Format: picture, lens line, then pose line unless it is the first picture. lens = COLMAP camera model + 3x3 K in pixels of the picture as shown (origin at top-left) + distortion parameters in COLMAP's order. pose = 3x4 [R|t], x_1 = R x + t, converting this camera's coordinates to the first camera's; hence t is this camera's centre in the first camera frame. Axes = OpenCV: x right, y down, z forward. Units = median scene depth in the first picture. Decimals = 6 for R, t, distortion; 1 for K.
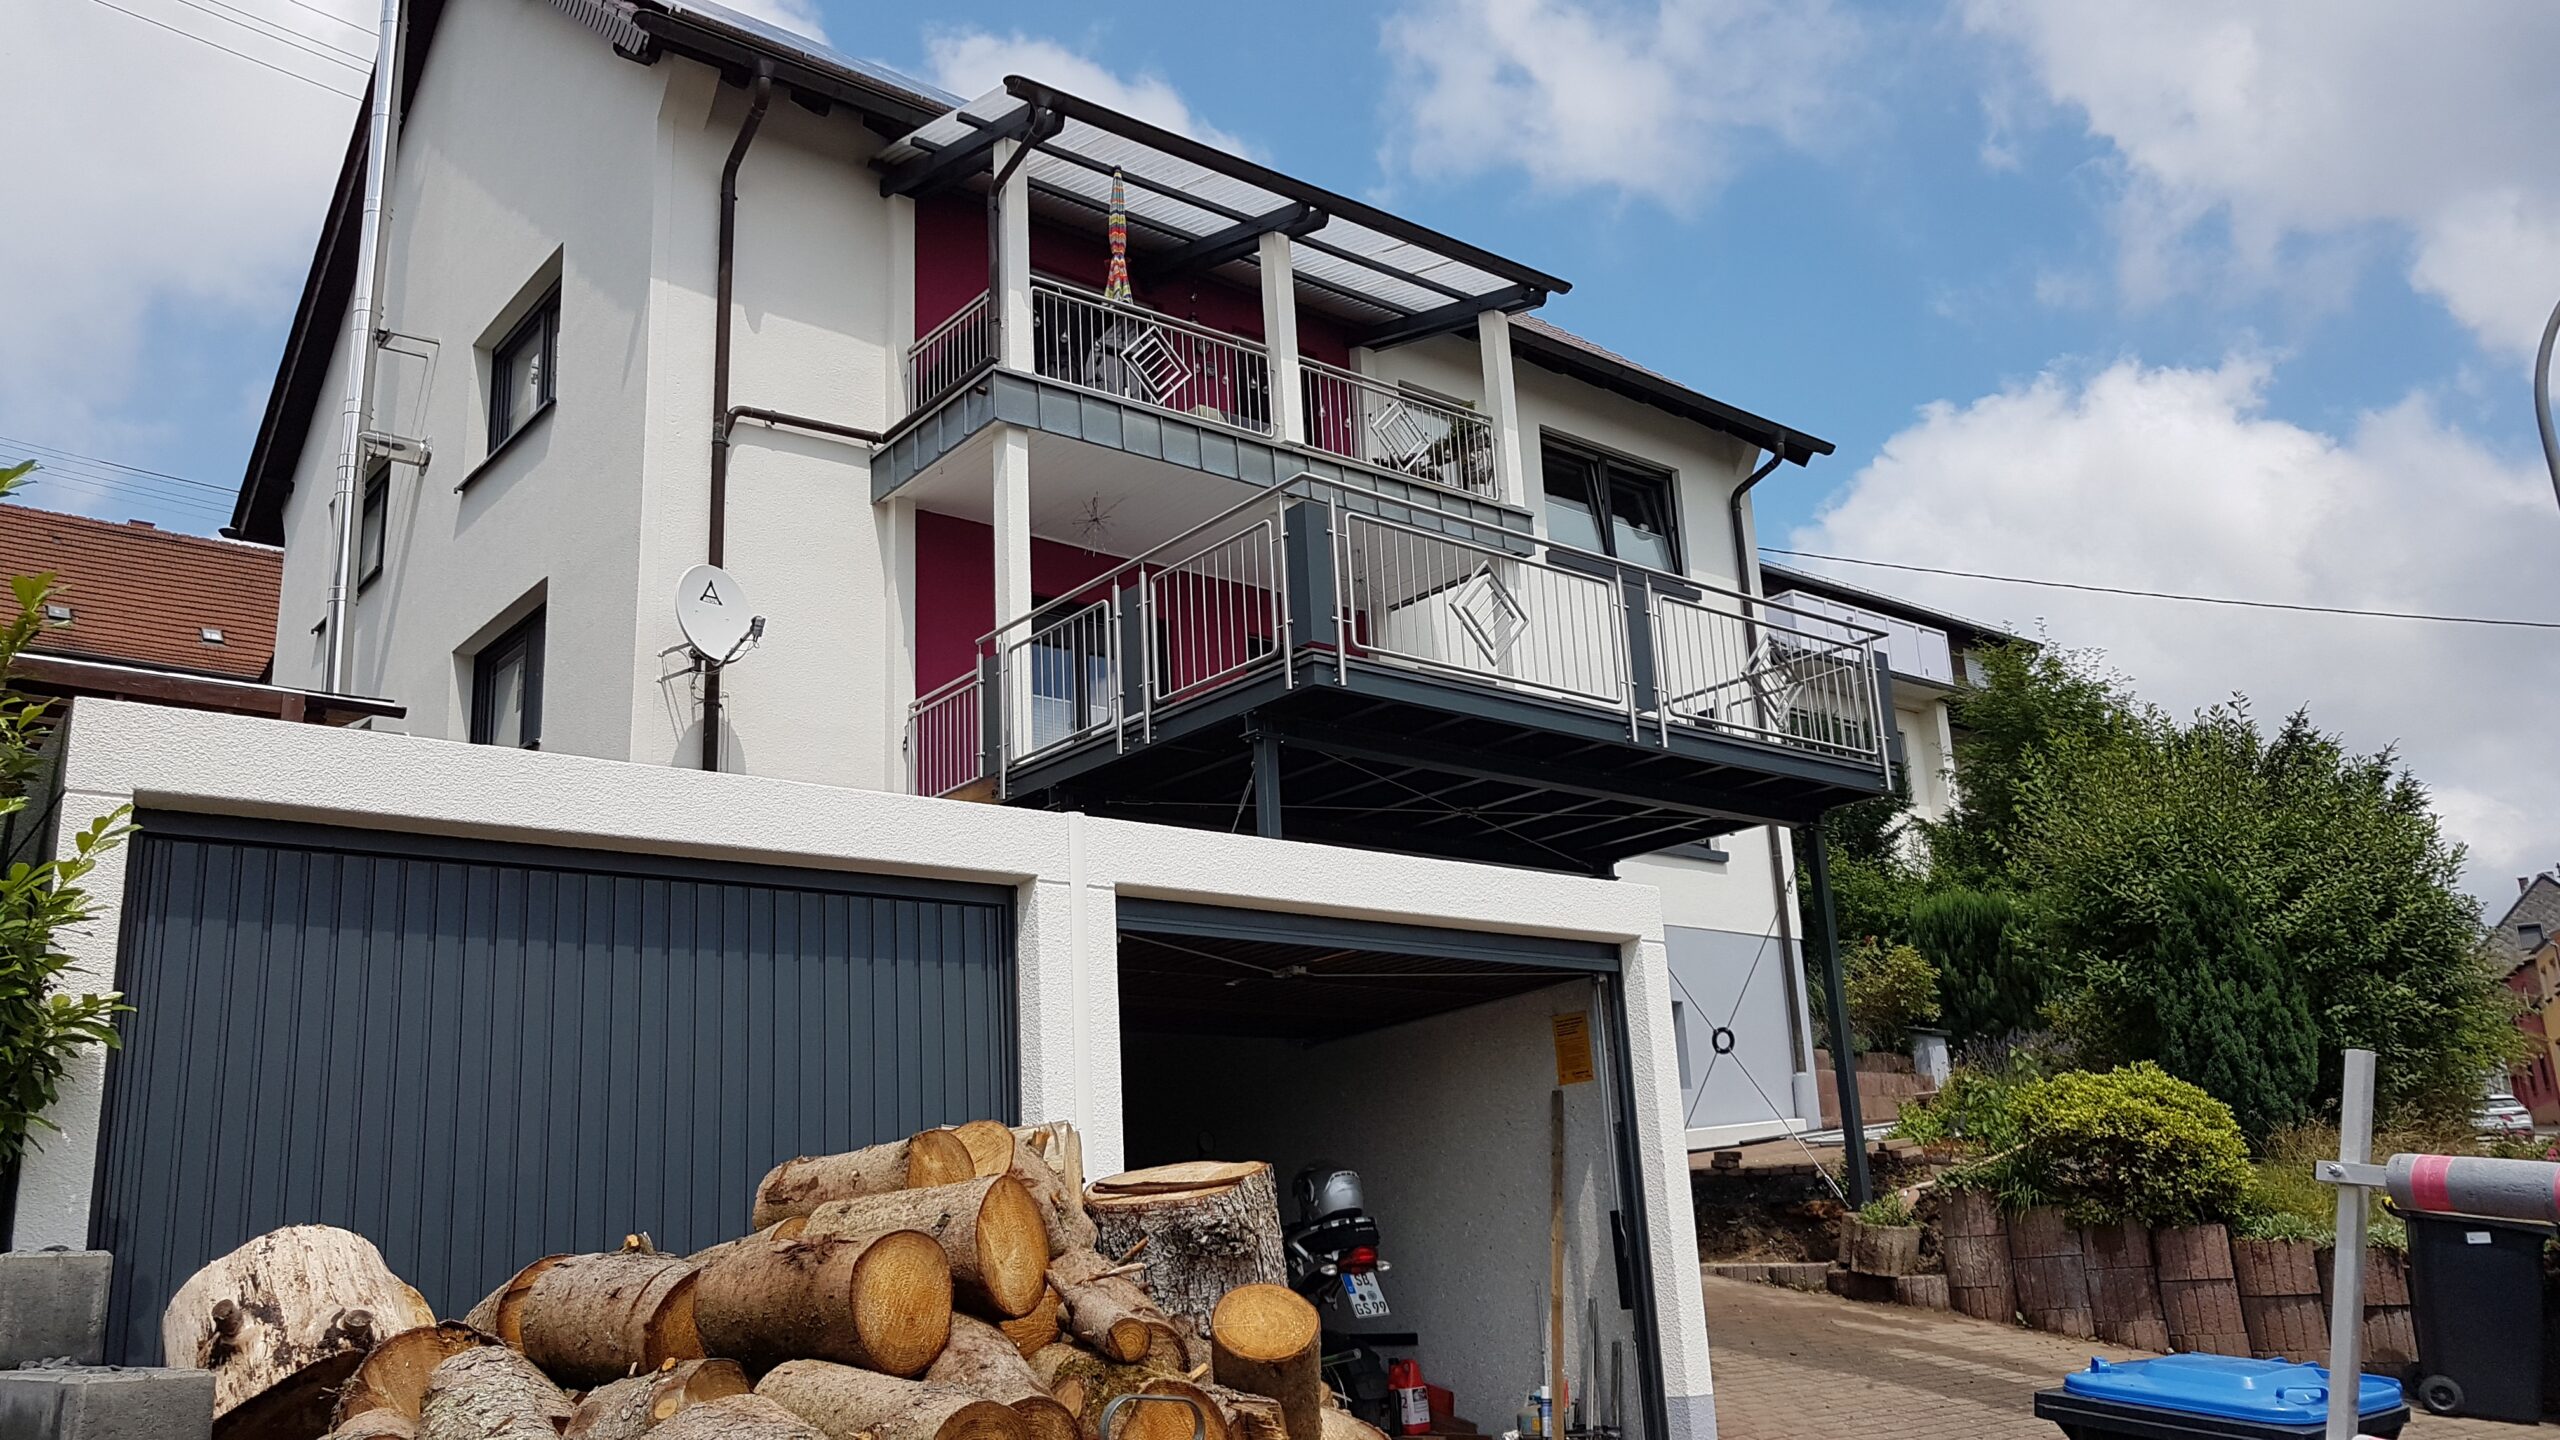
lens RADIAL K [[1993.8, 0, 1268.5], [0, 1993.8, 722.5], [0, 0, 1]] dist [-0.011471, 0.000898]
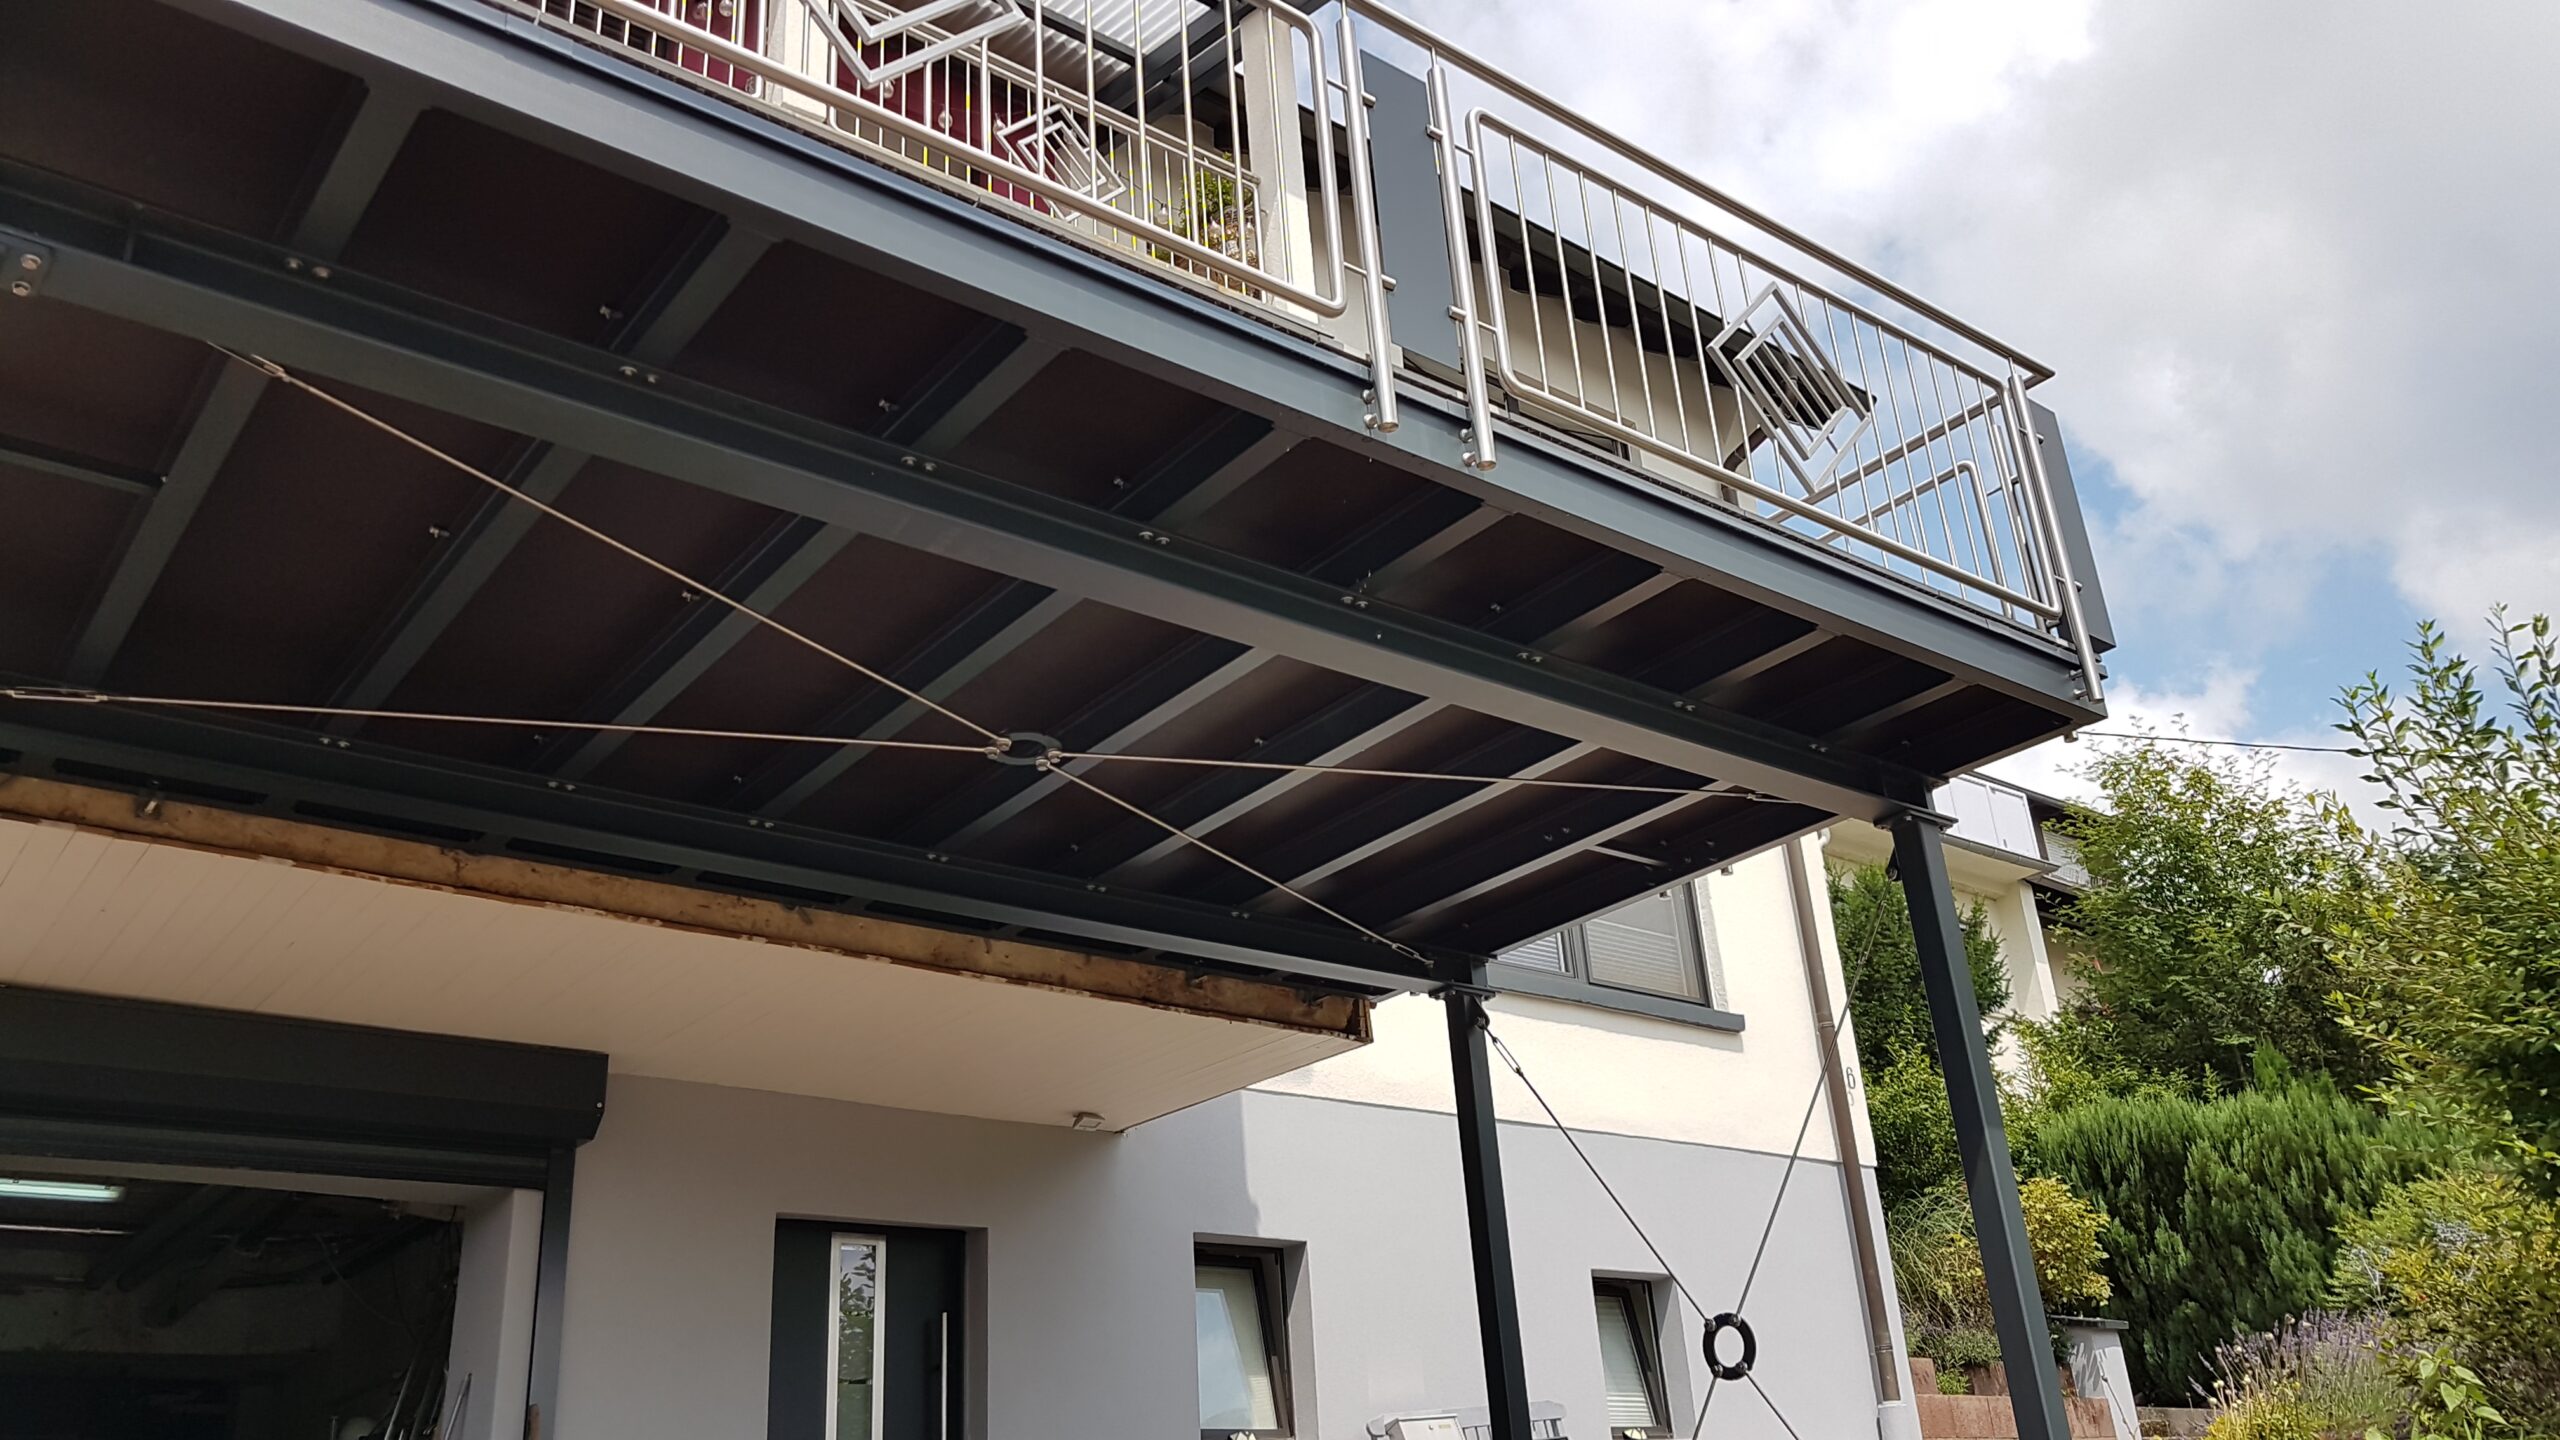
lens RADIAL K [[1993.8, 0, 1291.3], [0, 1993.8, 716.8], [0, 0, 1]] dist [-0.011471, 0.000898]
pose [[0.999797, -0.020069, -0.001637, 0.091141], [0.019591, 0.988299, -0.151265, 0.058827], [0.004654, 0.151202, 0.988492, 0.368559]]
